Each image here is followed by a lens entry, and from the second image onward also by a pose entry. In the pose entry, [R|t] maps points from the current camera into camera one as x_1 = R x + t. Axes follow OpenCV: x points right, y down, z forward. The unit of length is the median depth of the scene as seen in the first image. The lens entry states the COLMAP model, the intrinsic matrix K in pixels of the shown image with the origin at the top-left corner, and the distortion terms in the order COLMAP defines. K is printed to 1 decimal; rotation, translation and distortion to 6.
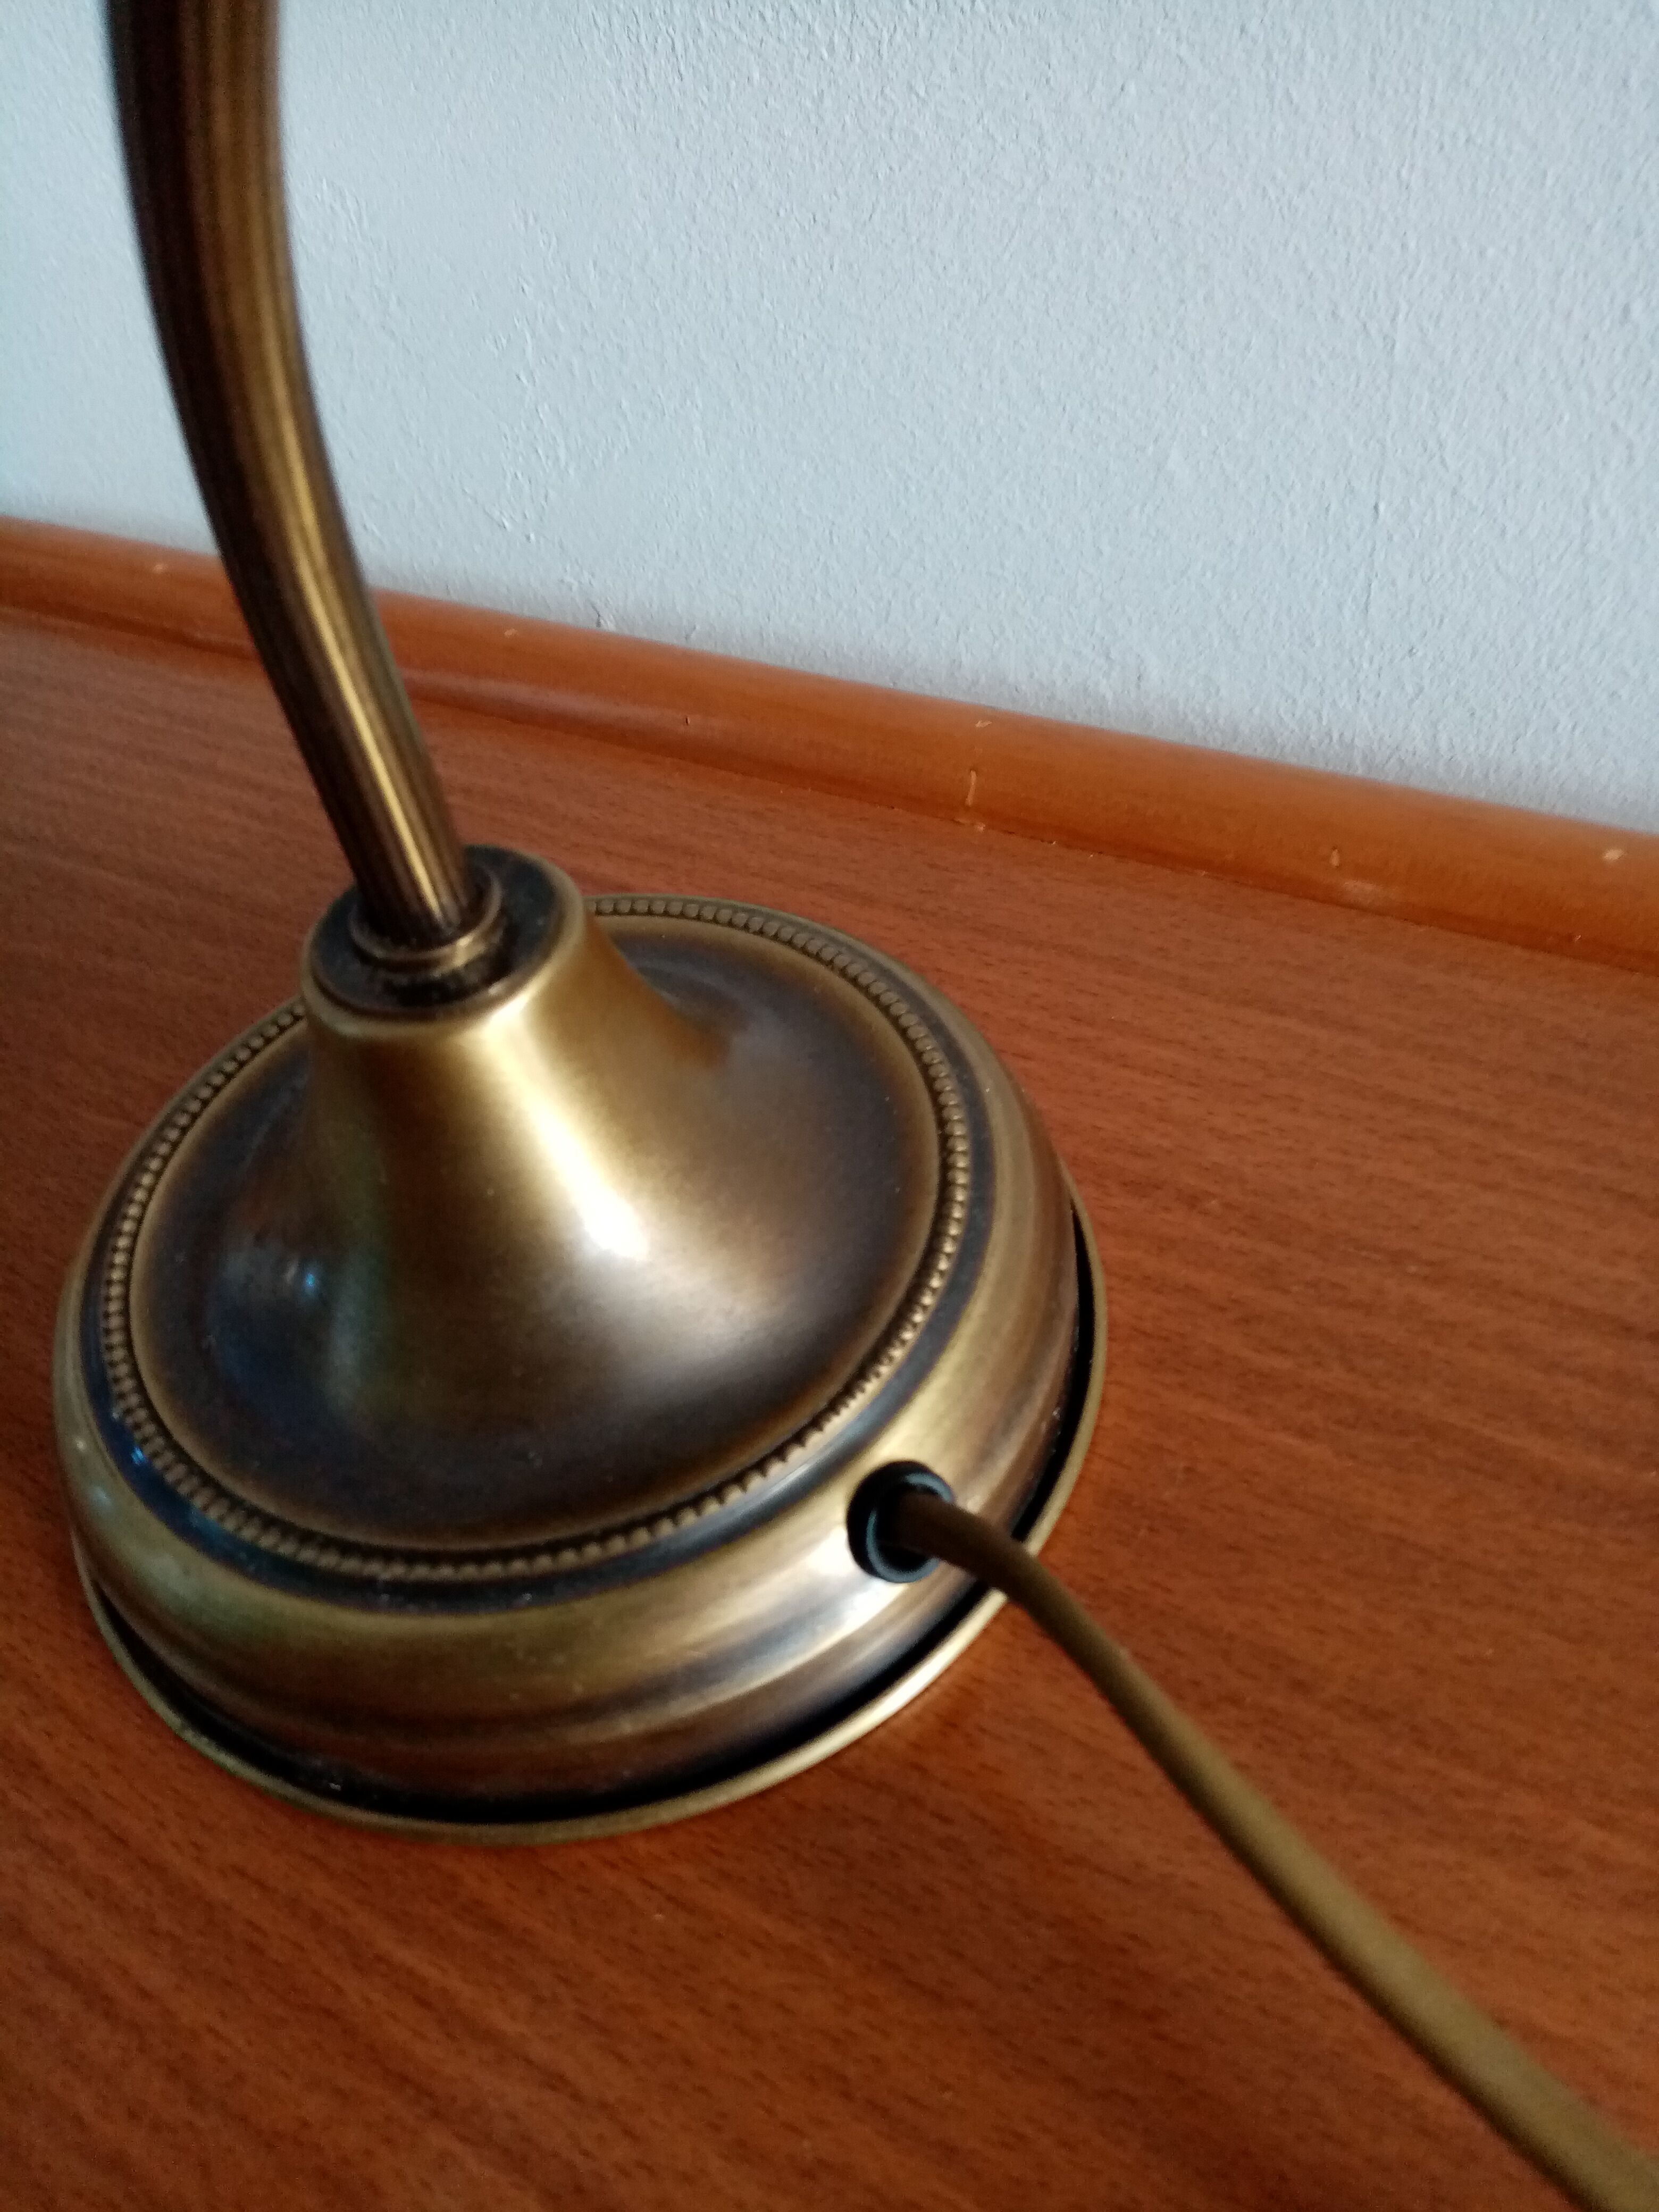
lens RADIAL K [[1797.9, 0, 815.8], [0, 1797.9, 1095.3], [0, 0, 1]] dist [-0.003693, -0.025703]
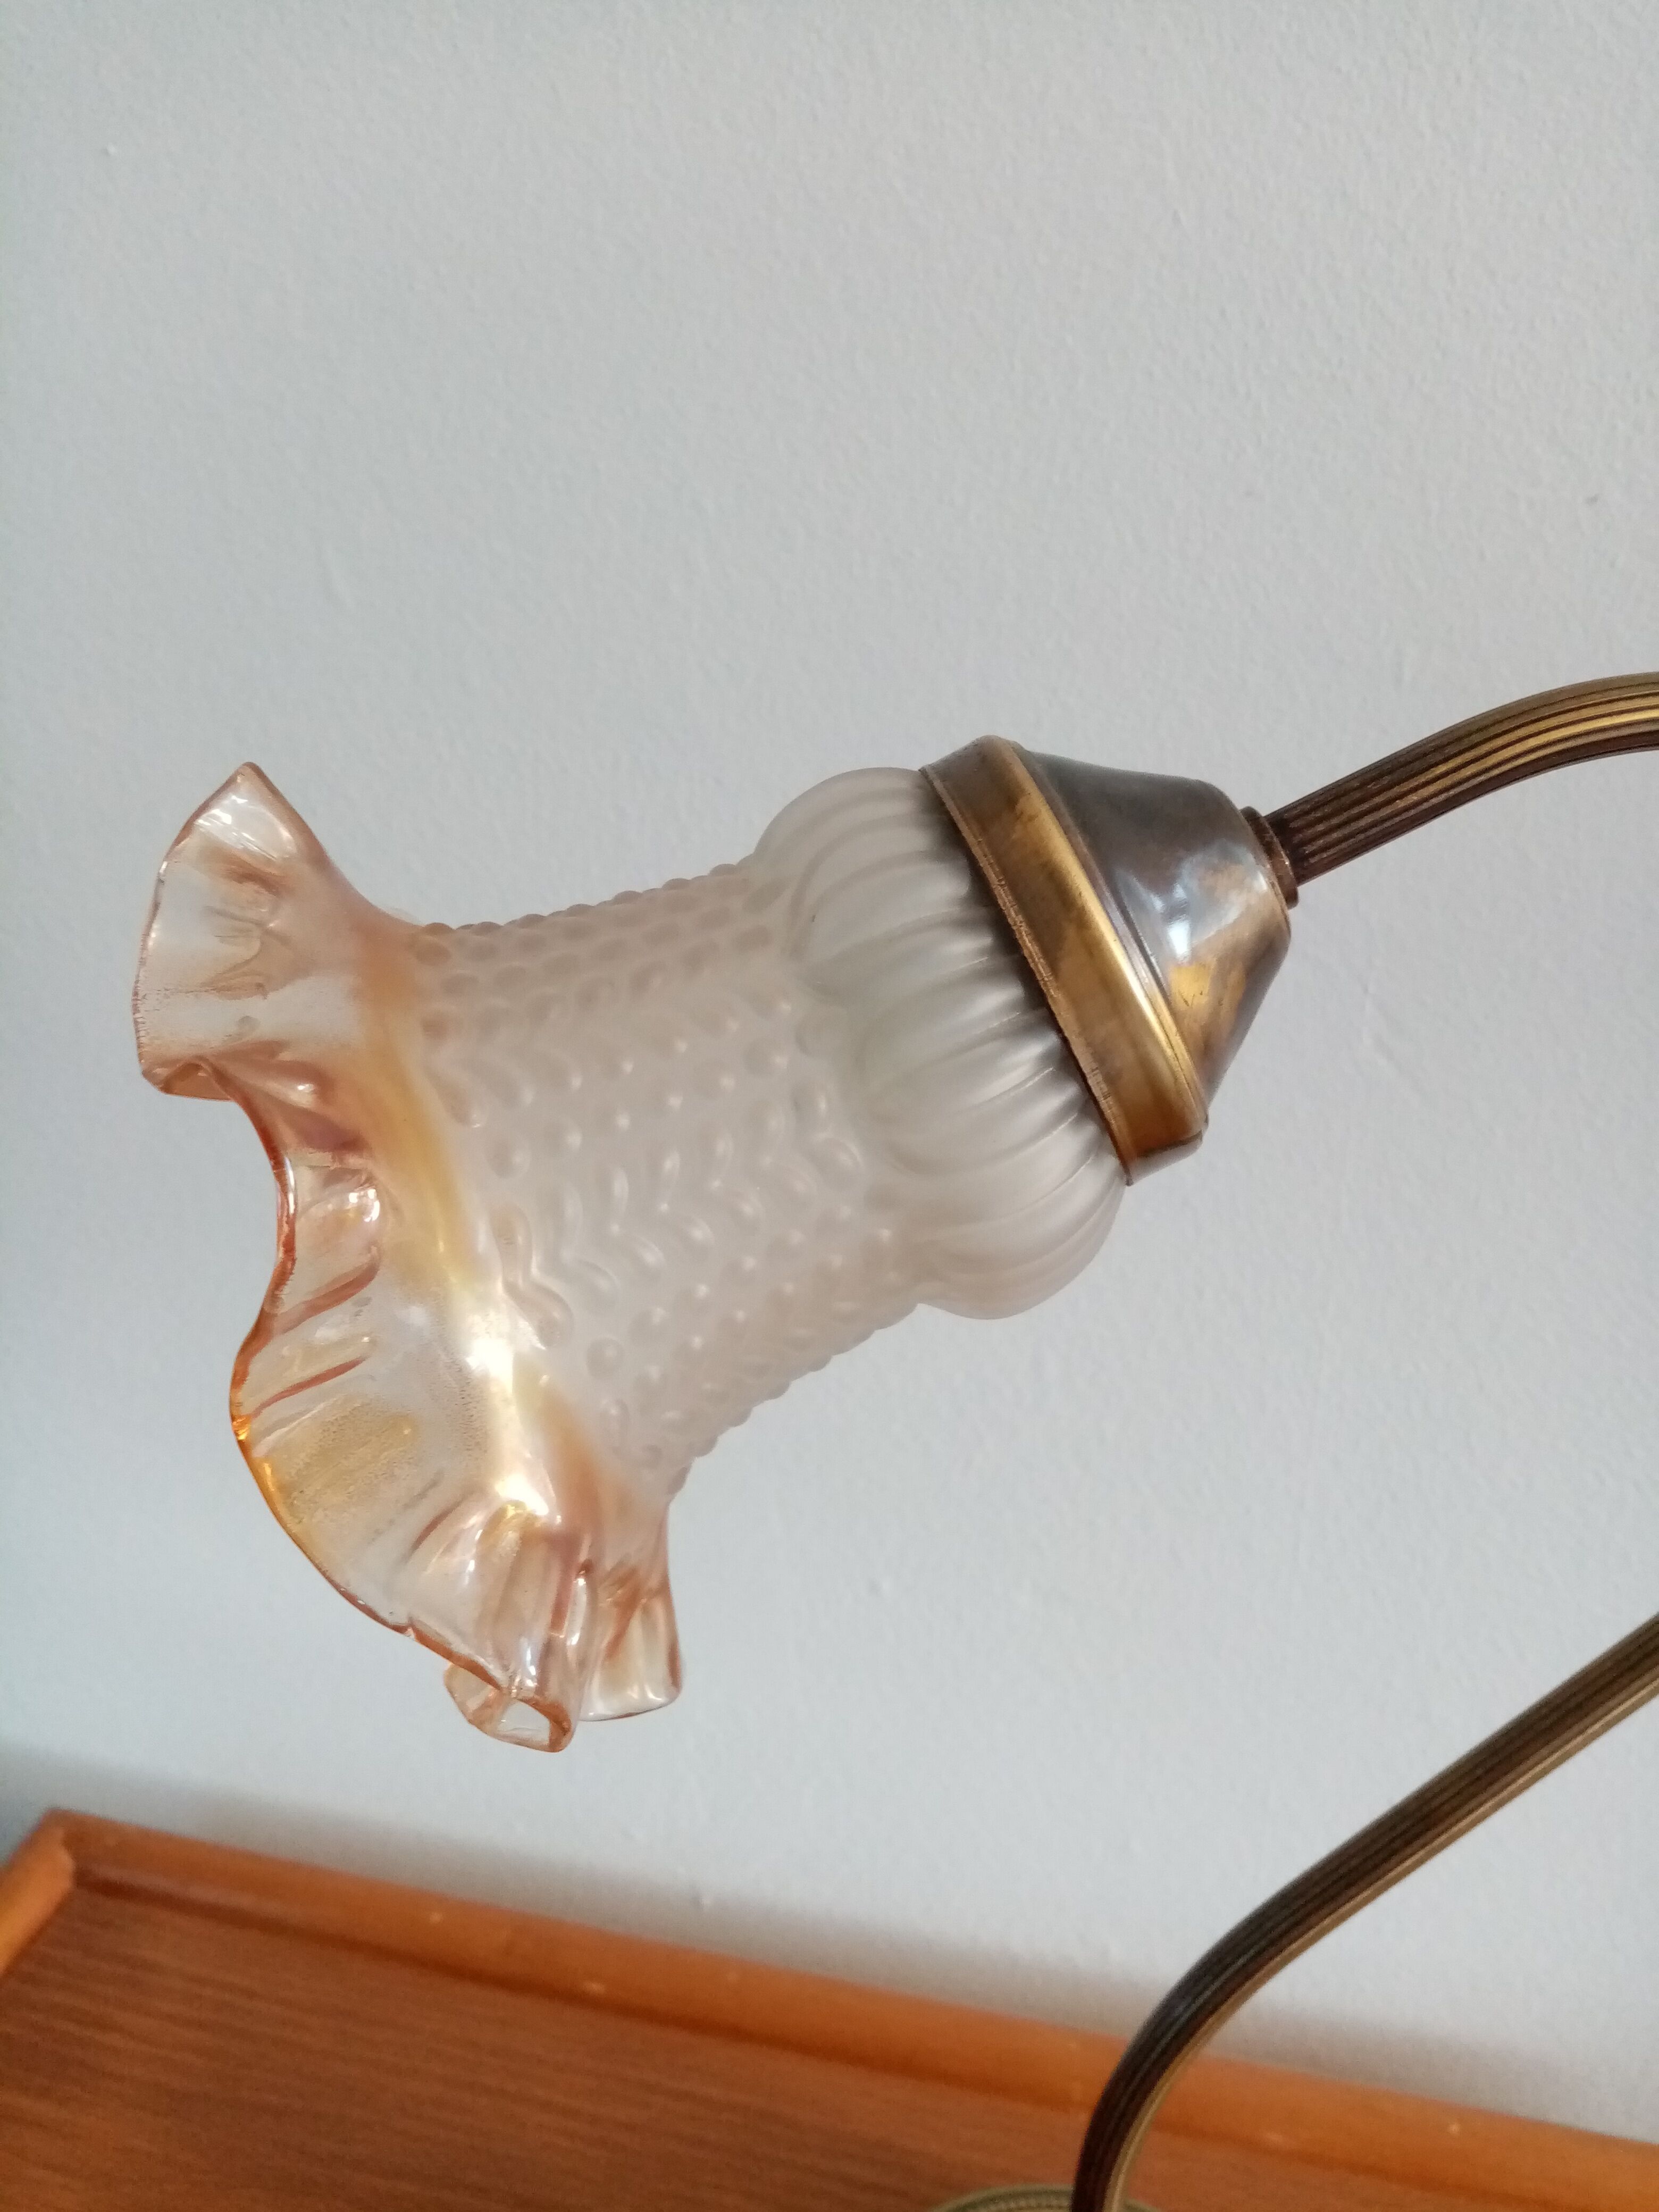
lens RADIAL K [[1797.9, 0, 822.1], [0, 1797.9, 1111.5], [0, 0, 1]] dist [-0.003693, -0.025703]
pose [[0.958776, 0.027085, 0.282869, -0.561706], [0.092574, 0.911370, -0.401043, -0.317070], [-0.268661, 0.410697, 0.871292, -0.662464]]
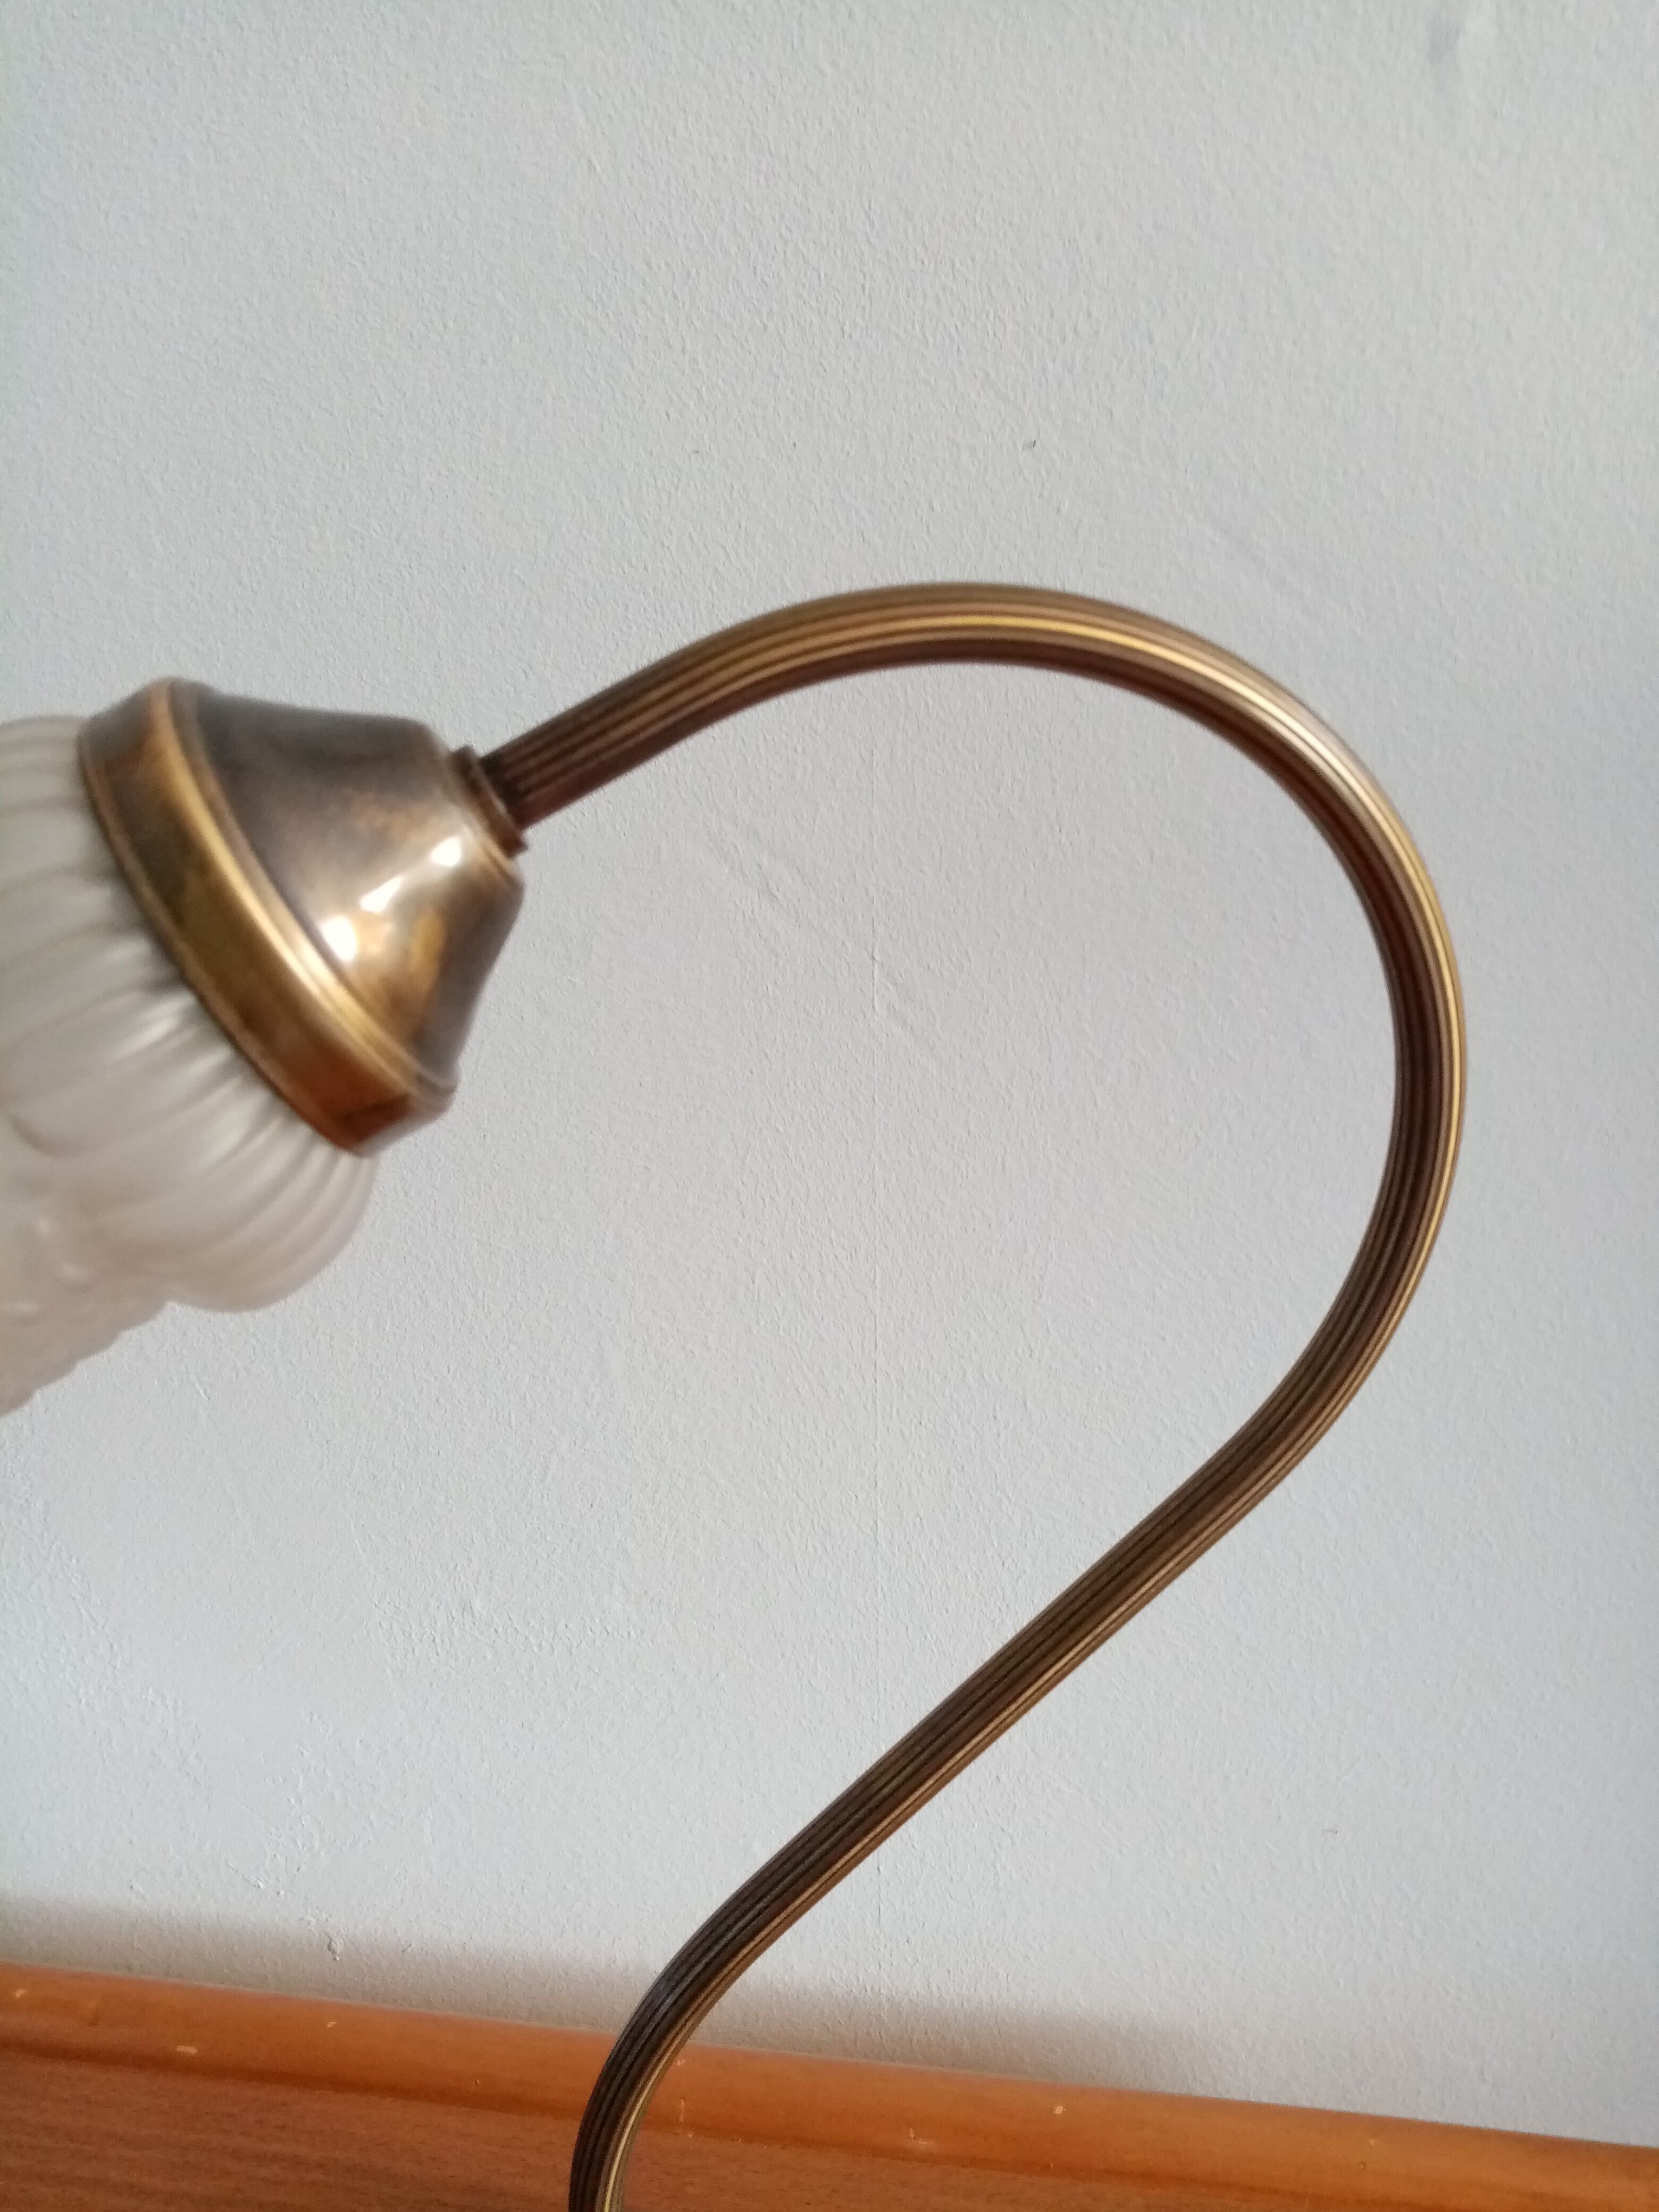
lens RADIAL K [[1797.9, 0, 815.1], [0, 1797.9, 1122.1], [0, 0, 1]] dist [-0.003693, -0.025703]
pose [[0.931604, -0.026420, 0.362512, -0.321842], [0.178919, 0.901486, -0.394096, -0.282872], [-0.316388, 0.432002, 0.844555, -0.683165]]
